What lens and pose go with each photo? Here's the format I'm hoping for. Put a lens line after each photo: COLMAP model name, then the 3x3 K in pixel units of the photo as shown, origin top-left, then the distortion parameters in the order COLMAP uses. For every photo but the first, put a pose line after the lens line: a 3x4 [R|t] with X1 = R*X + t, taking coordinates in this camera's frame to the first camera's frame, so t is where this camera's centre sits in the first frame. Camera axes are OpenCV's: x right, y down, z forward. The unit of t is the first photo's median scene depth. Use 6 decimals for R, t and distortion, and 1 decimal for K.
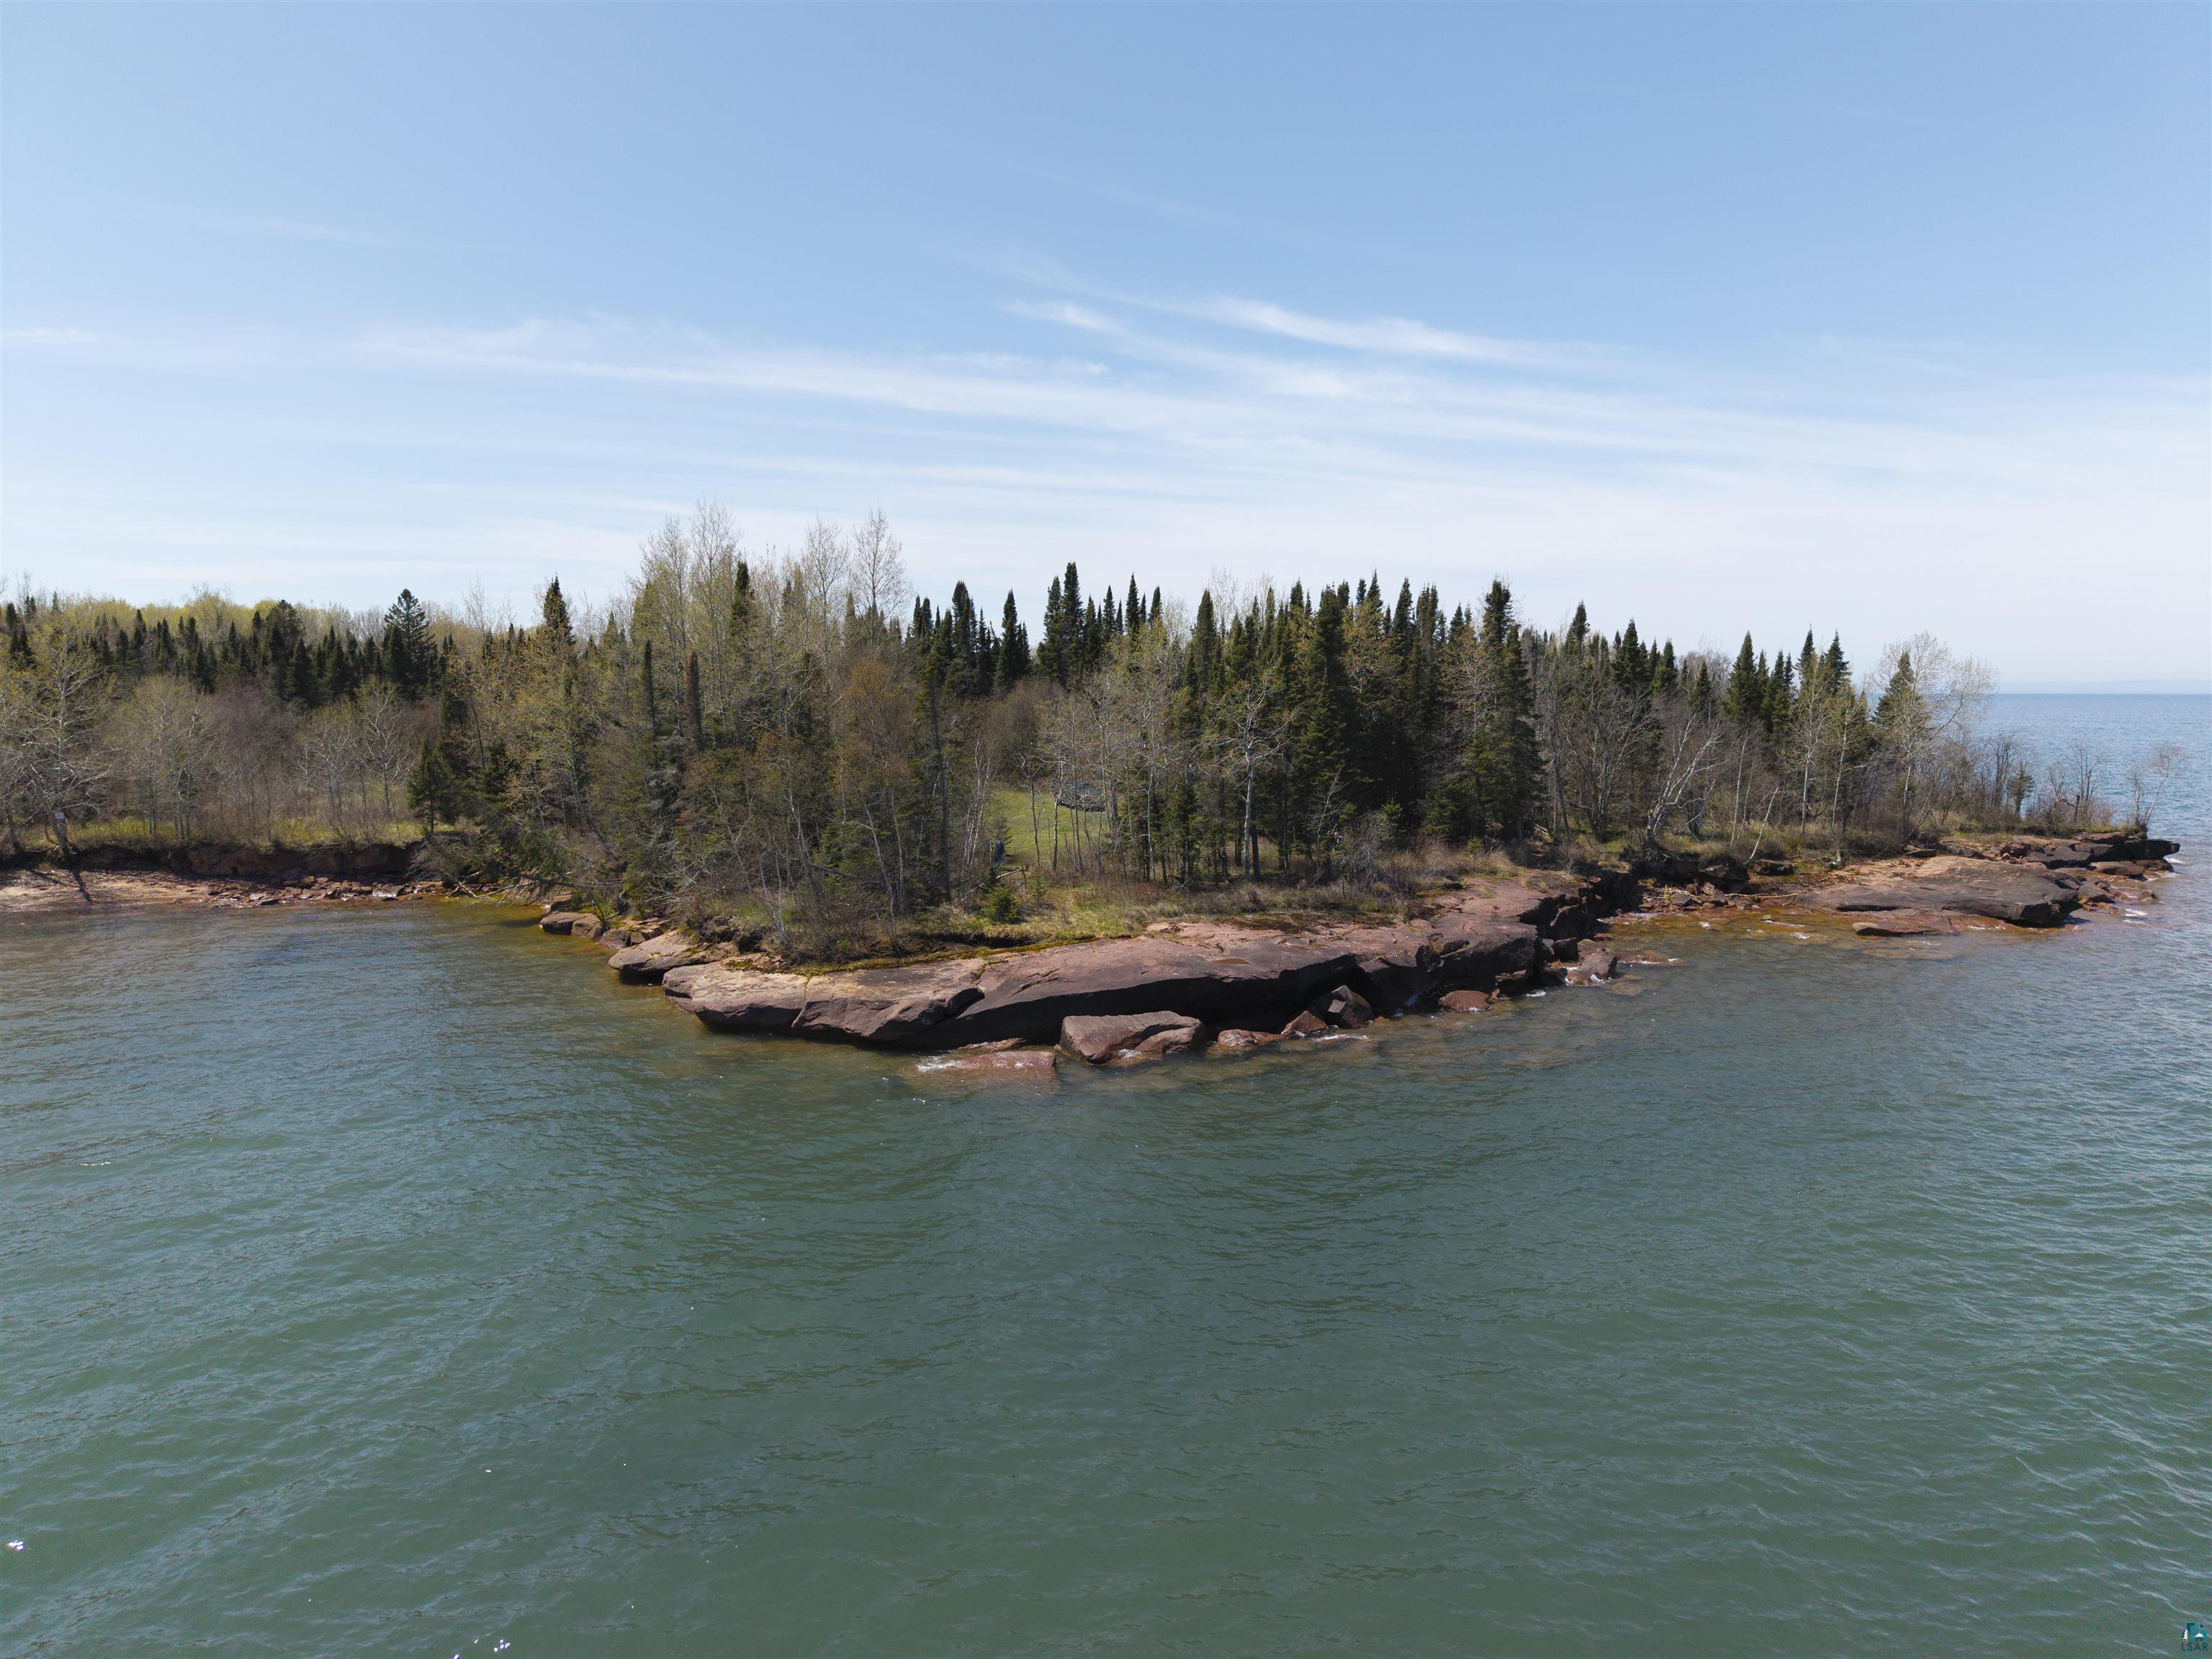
lens RADIAL K [[1478.1, 0, 1103.9], [0, 1478.1, 839.7], [0, 0, 1]] dist [0.024896, -0.025832]
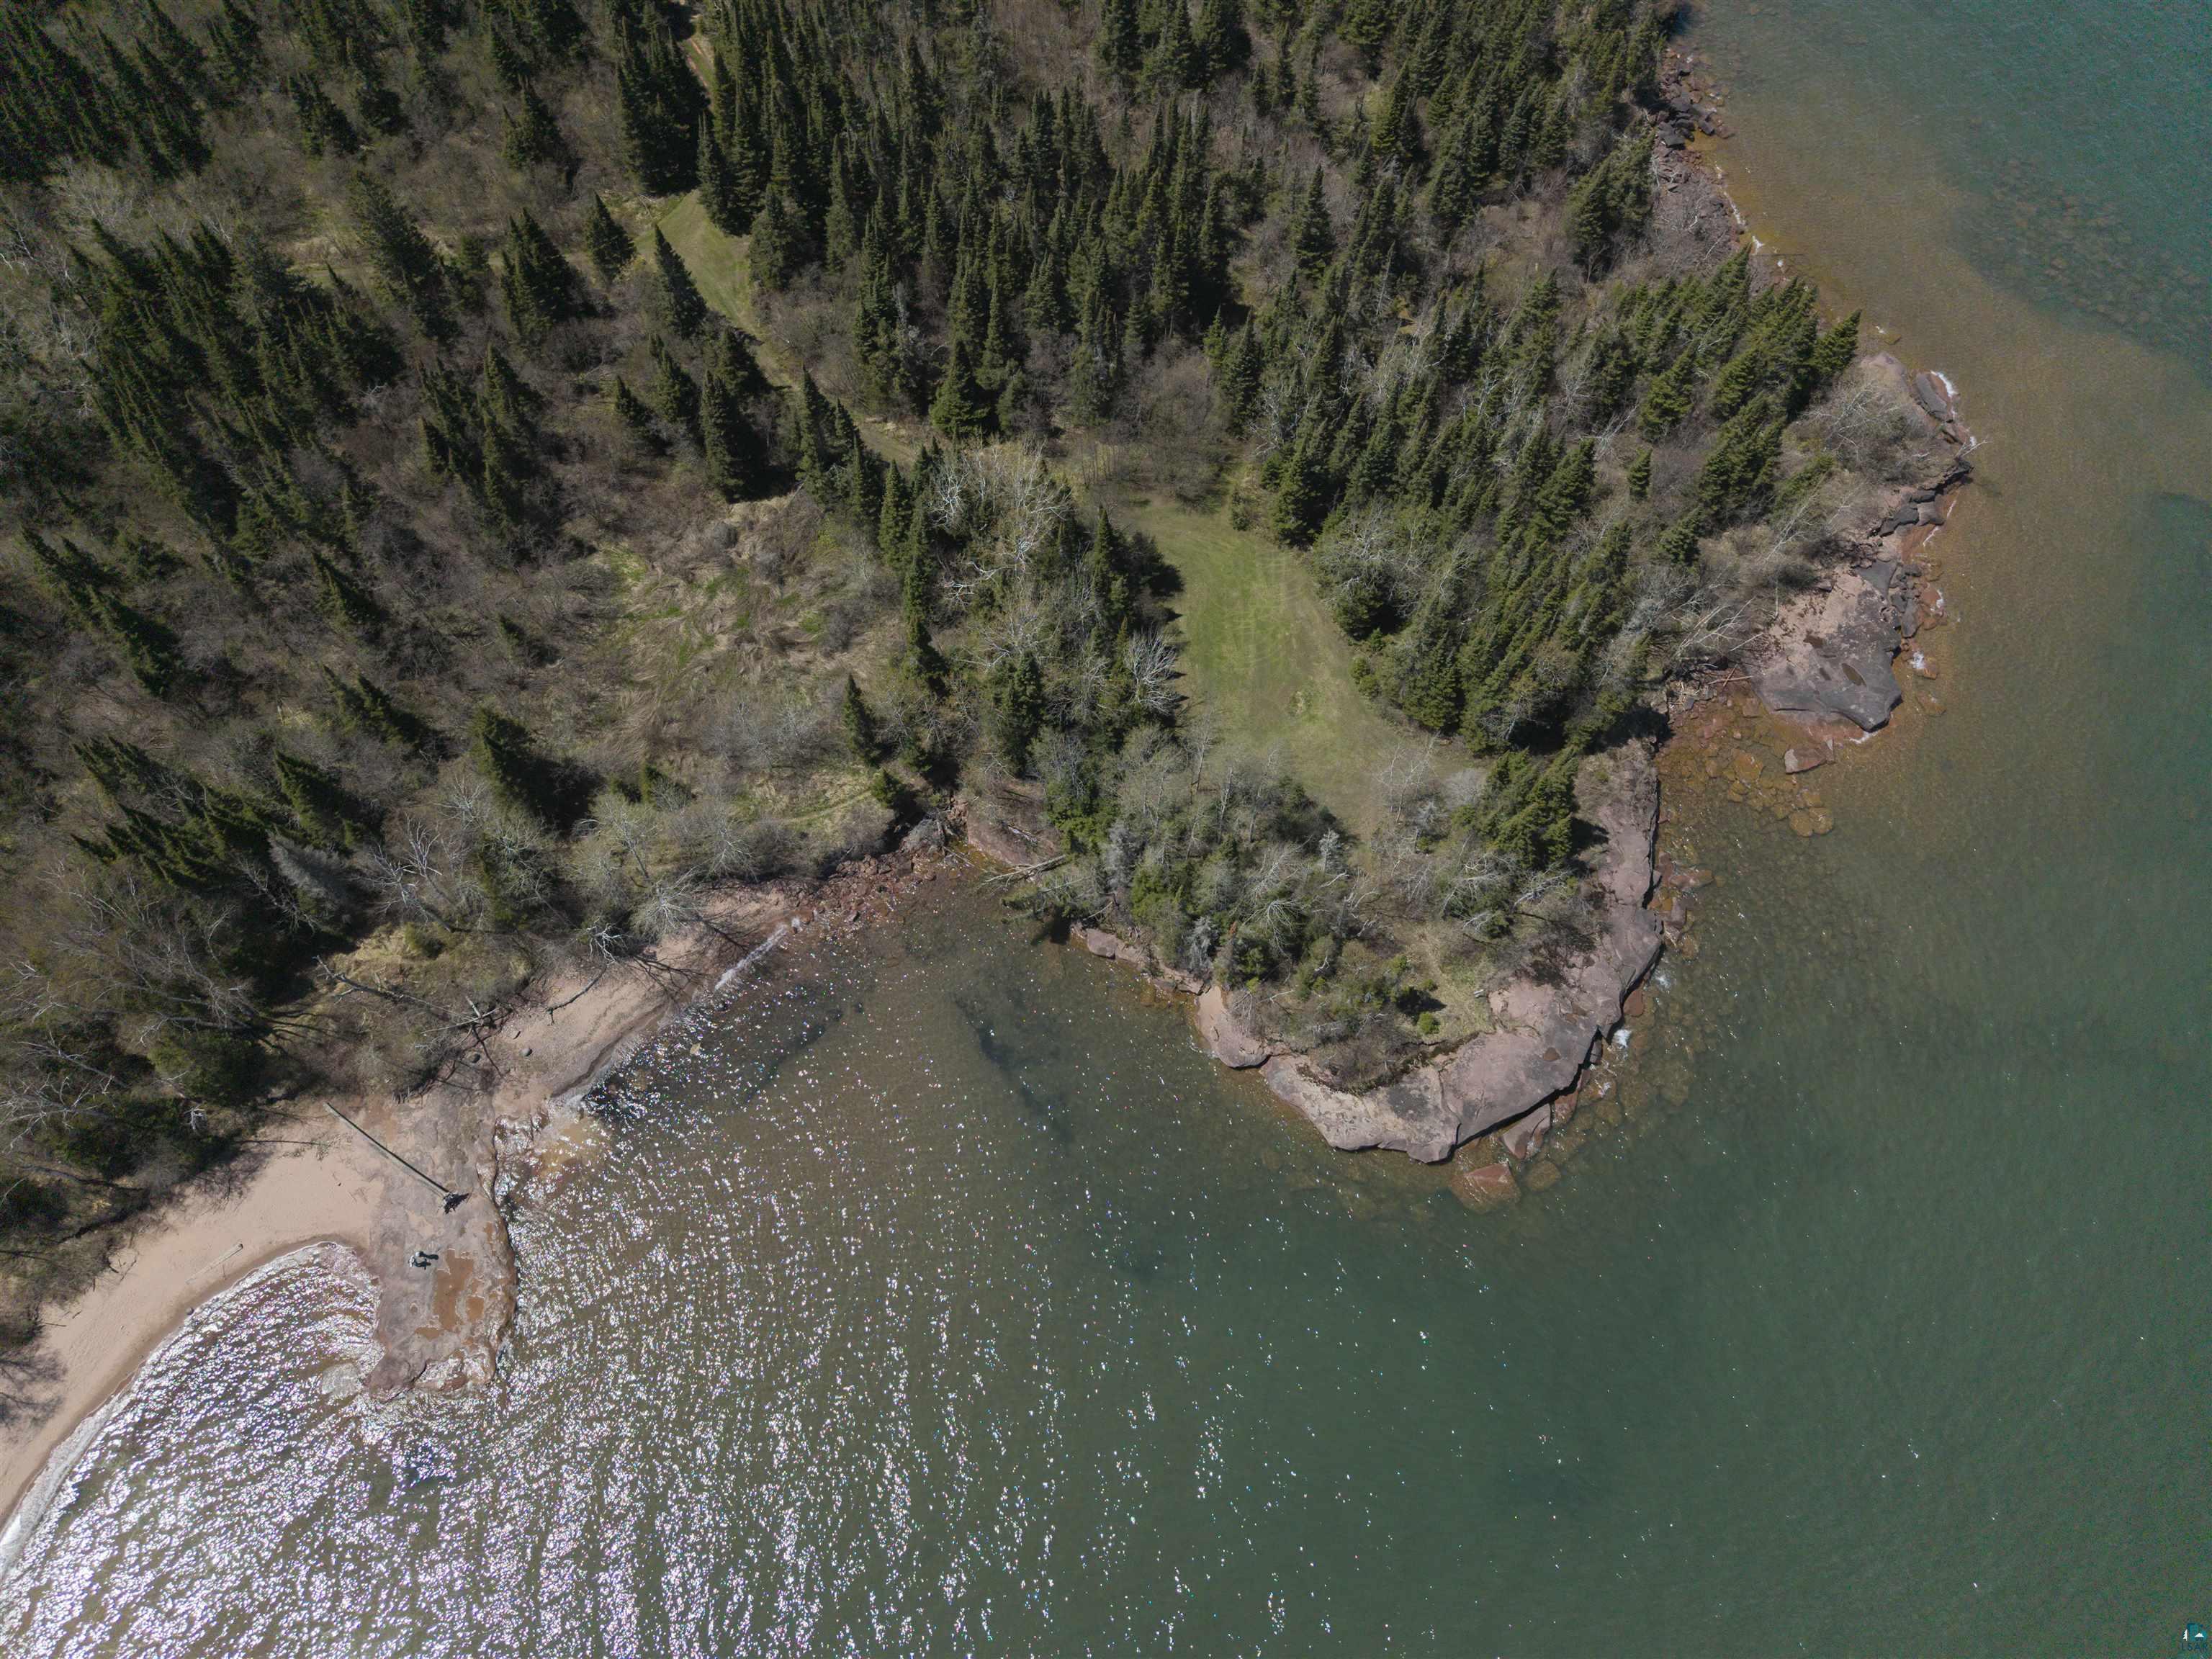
lens RADIAL K [[1478.1, 0, 1112.0], [0, 1478.1, 823.5], [0, 0, 1]] dist [0.024896, -0.025832]
pose [[0.959401, -0.244828, 0.140032, -0.603400], [0.024052, 0.565698, 0.824261, -1.536773], [-0.281017, -0.787429, 0.548620, 0.197267]]
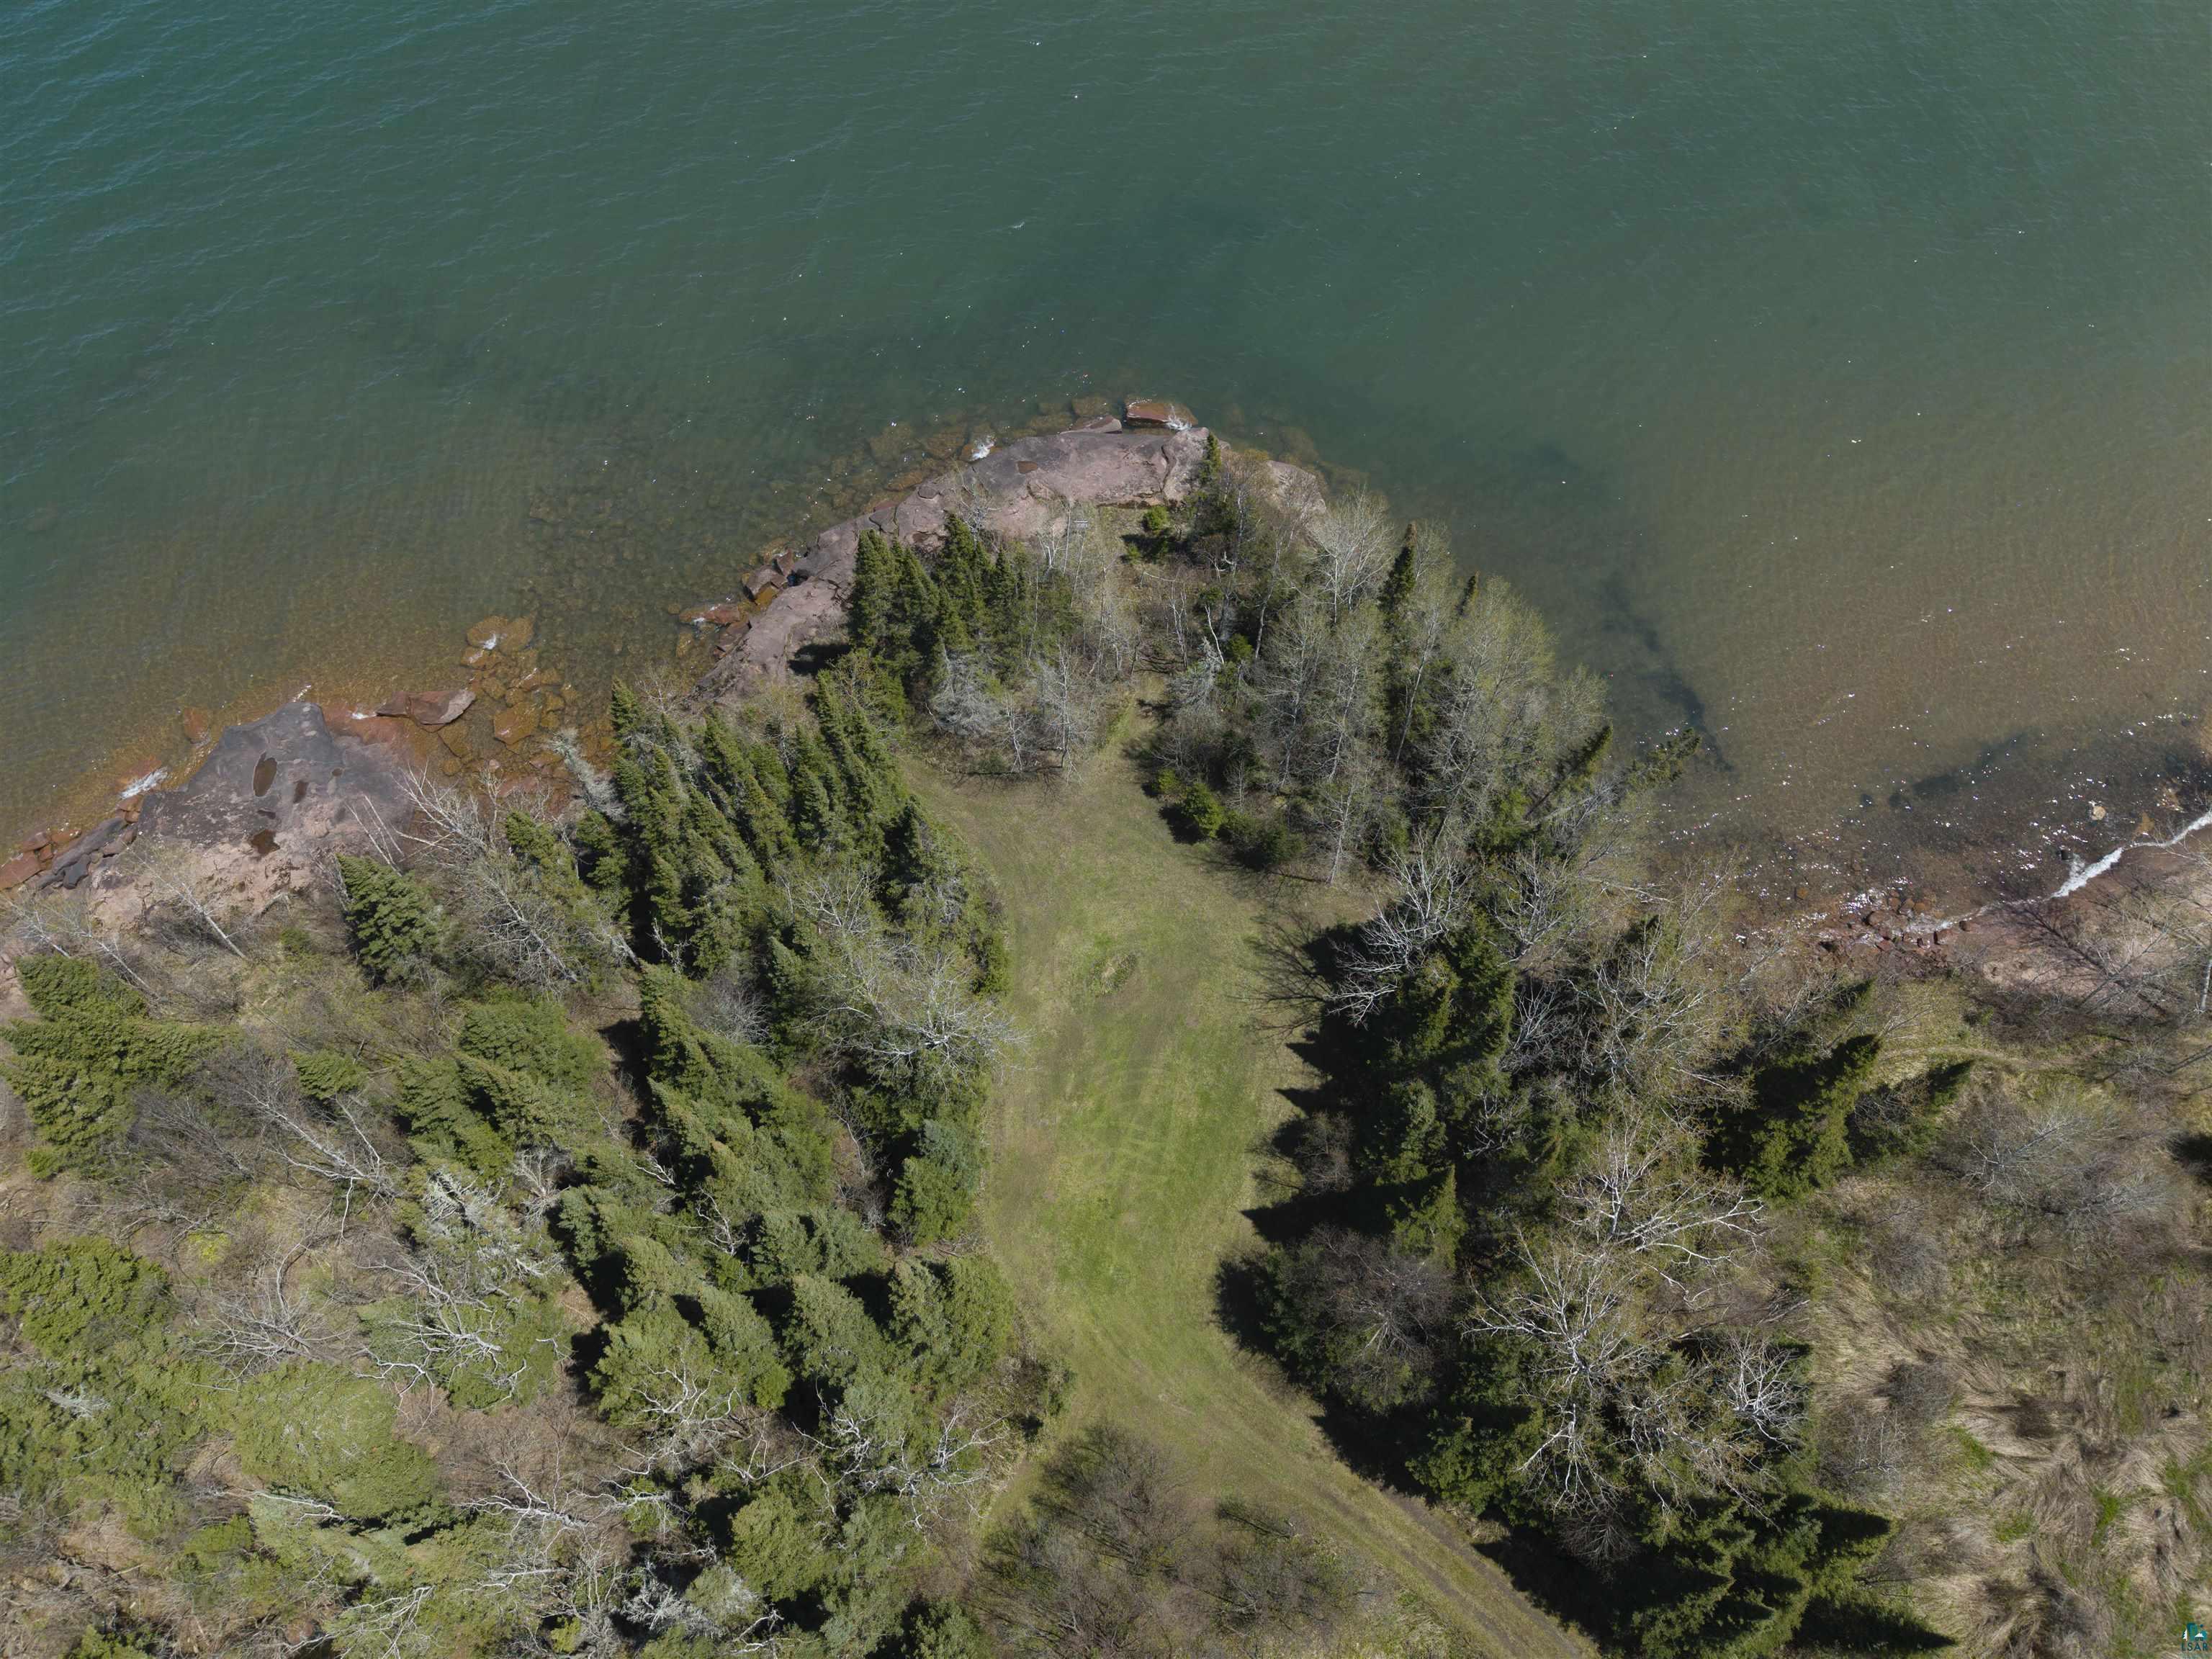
lens RADIAL K [[1478.1, 0, 1109.3], [0, 1478.1, 818.1], [0, 0, 1]] dist [0.024896, -0.025832]
pose [[-0.997700, -0.061427, 0.028666, -0.074083], [0.002386, 0.390806, 0.920470, -1.132188], [-0.067745, 0.918421, -0.389761, 1.668260]]
